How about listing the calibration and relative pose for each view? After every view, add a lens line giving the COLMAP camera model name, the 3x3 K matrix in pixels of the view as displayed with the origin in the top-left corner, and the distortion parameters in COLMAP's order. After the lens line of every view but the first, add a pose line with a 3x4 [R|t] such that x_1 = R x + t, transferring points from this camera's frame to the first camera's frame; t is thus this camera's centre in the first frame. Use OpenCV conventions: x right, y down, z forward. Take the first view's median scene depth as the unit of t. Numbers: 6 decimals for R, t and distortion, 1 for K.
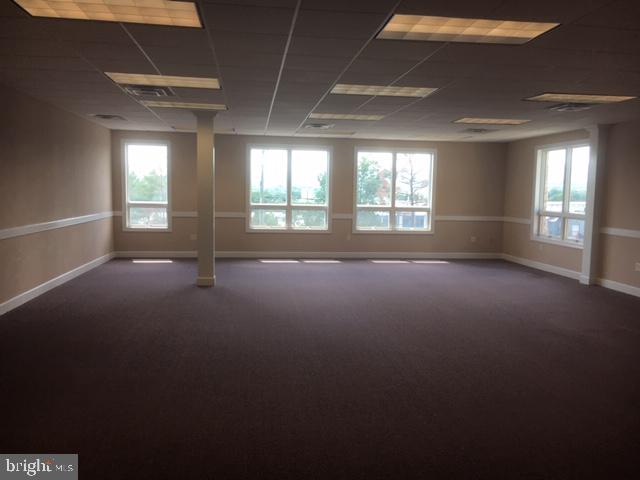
lens RADIAL K [[545.0, 0, 320.5], [0, 545.0, 235.1], [0, 0, 1]] dist [0.071647, -0.093859]
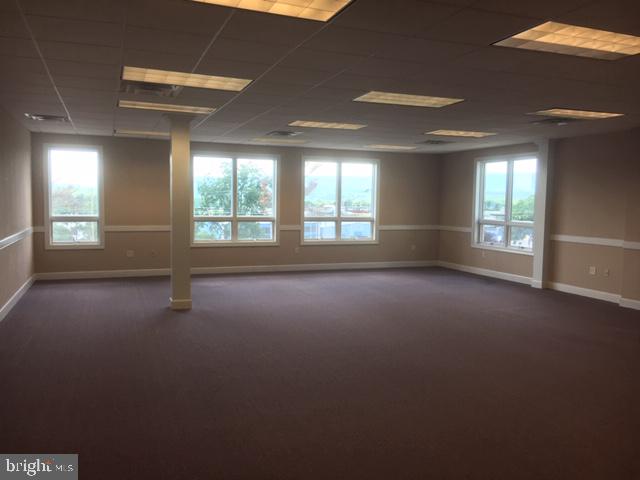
lens RADIAL K [[547.8, 0, 320.0], [0, 547.8, 240.0], [0, 0, 1]] dist [0.059728, -0.070447]
pose [[0.970575, -0.022325, 0.239763, -0.151478], [0.023787, 0.999712, -0.003206, -0.008825], [-0.239623, 0.008815, 0.970826, 0.050671]]
